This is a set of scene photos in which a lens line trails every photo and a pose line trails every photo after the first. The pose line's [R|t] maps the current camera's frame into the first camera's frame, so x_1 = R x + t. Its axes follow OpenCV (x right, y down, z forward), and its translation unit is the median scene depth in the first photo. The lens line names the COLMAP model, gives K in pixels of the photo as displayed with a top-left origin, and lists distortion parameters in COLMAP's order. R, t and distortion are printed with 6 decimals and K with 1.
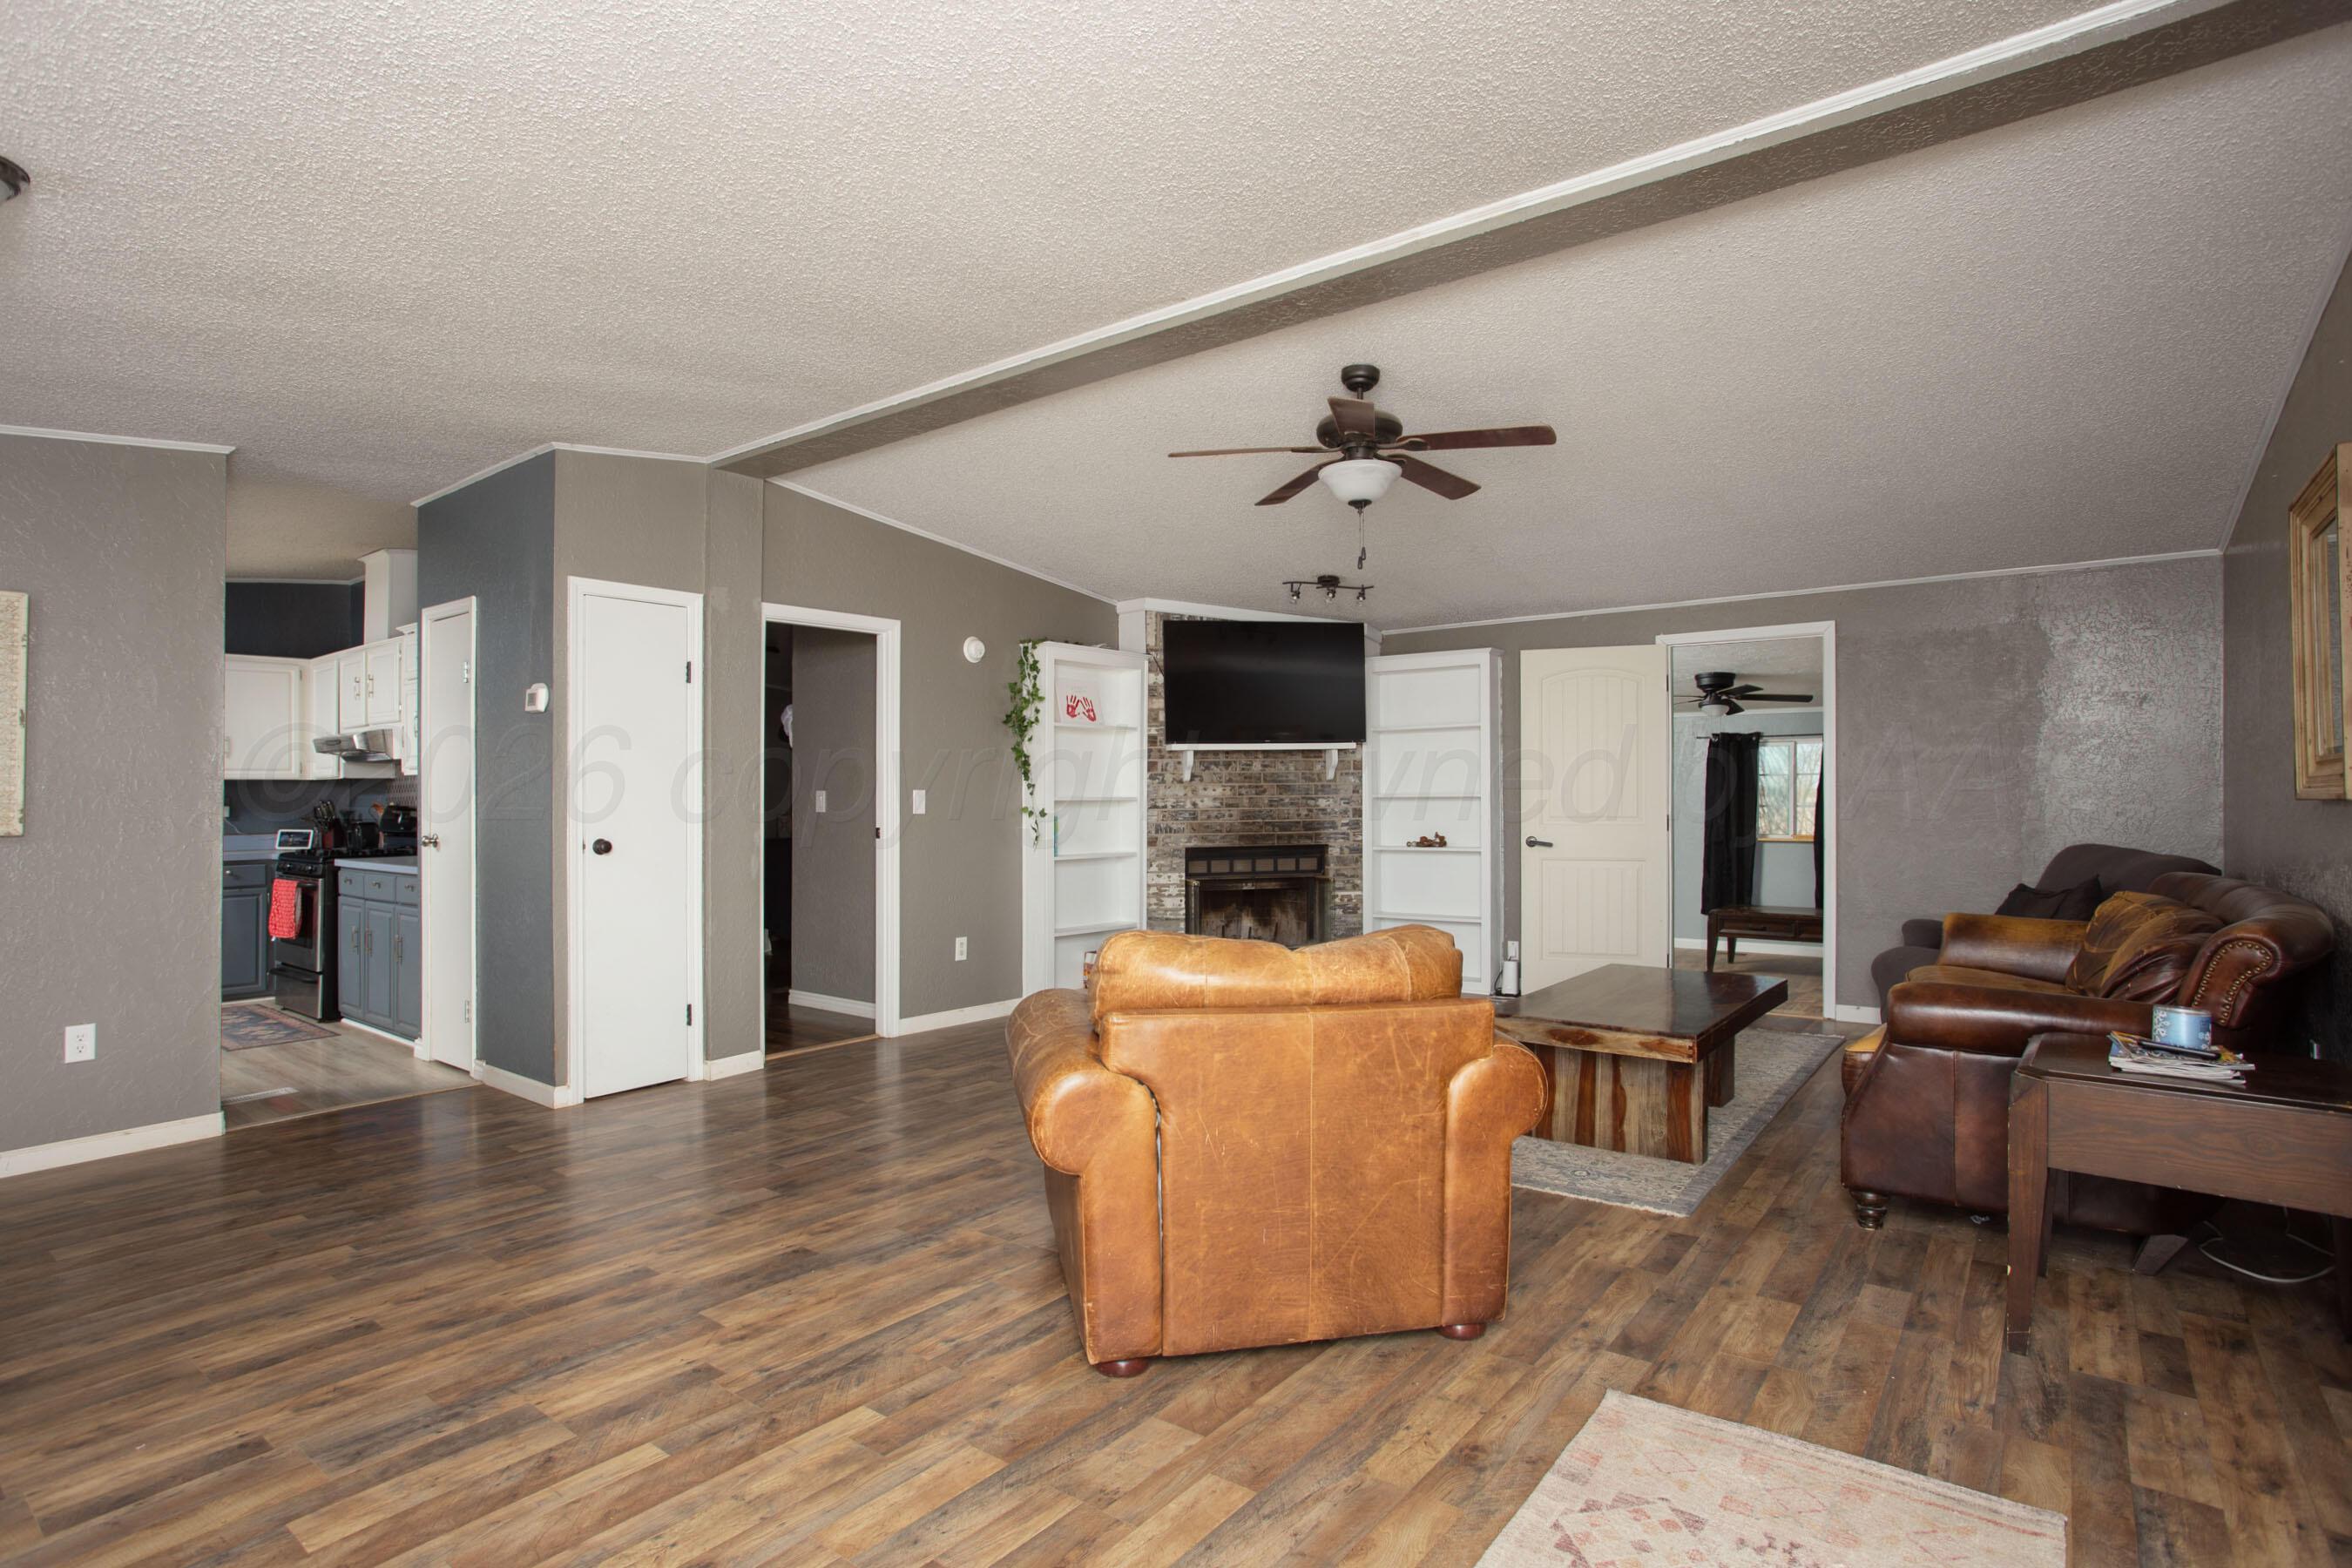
lens RADIAL K [[1154.1, 0, 1183.2], [0, 1154.1, 784.9], [0, 0, 1]] dist [-0.037894, 0.006441]
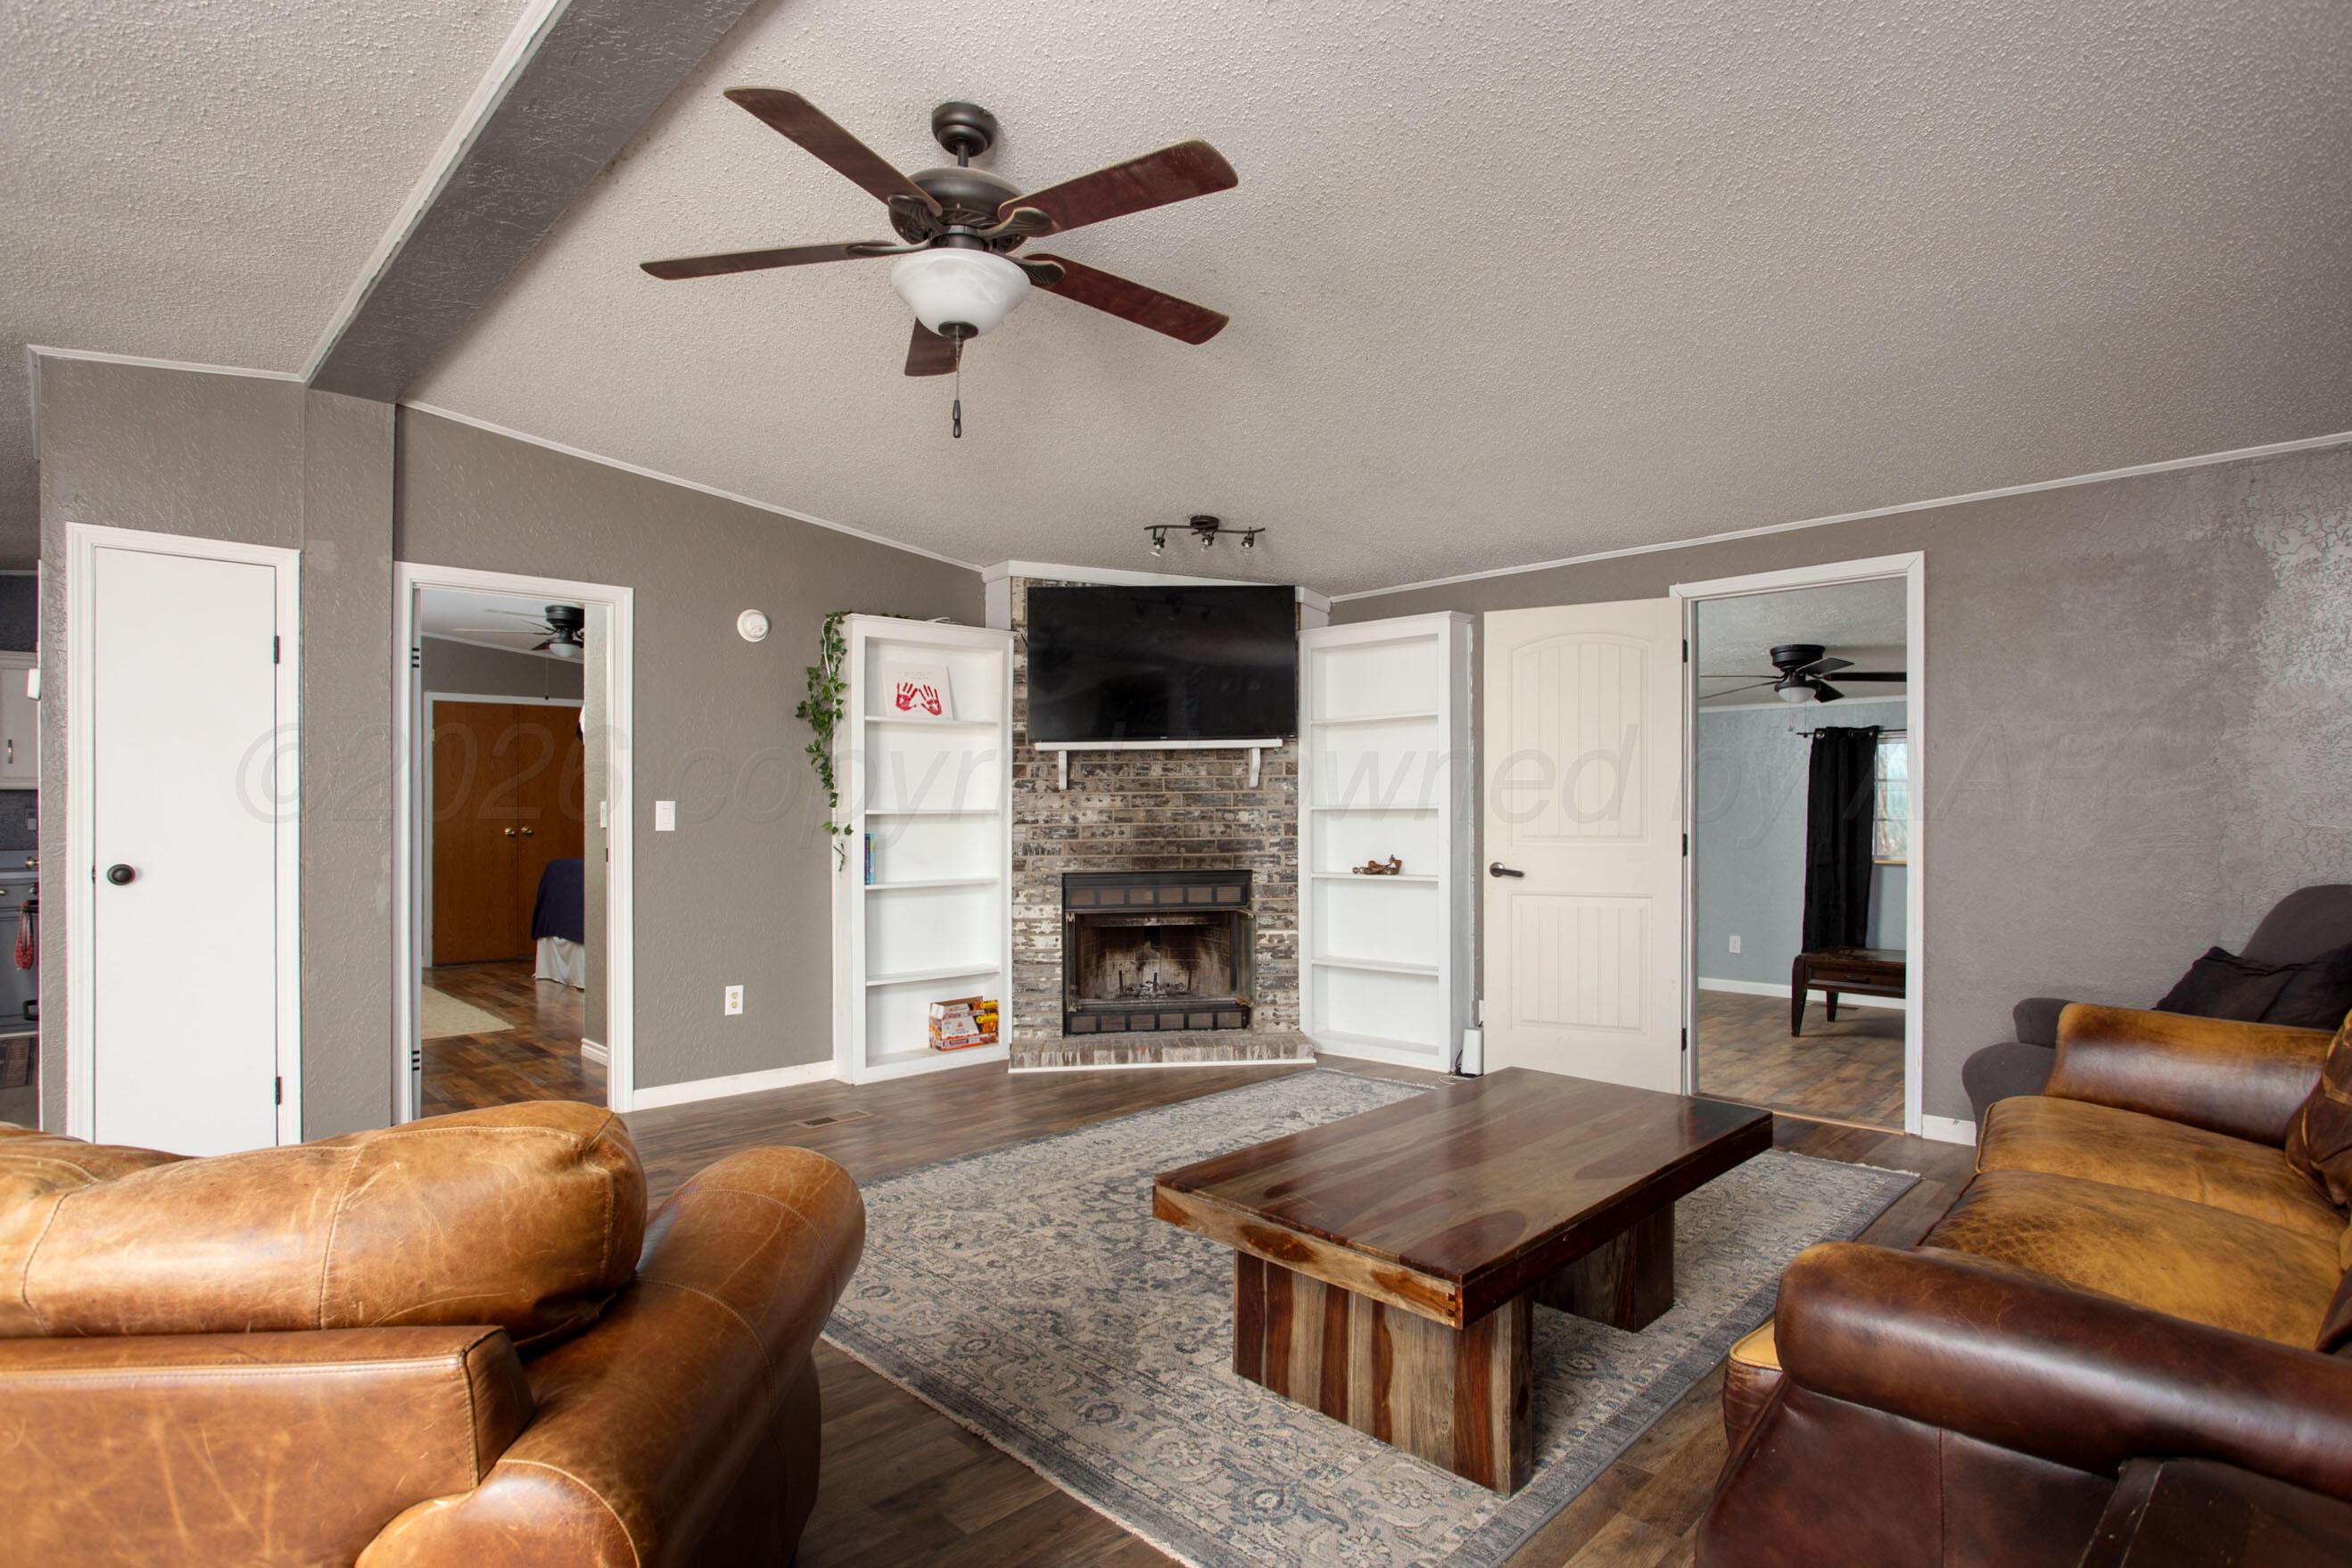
lens RADIAL K [[1154.1, 0, 1162.5], [0, 1154.1, 800.6], [0, 0, 1]] dist [-0.037894, 0.006441]
pose [[0.989846, -0.002075, -0.142131, 0.227383], [0.002617, 0.999990, 0.003625, 0.002004], [0.142122, -0.003960, 0.989841, 0.276137]]
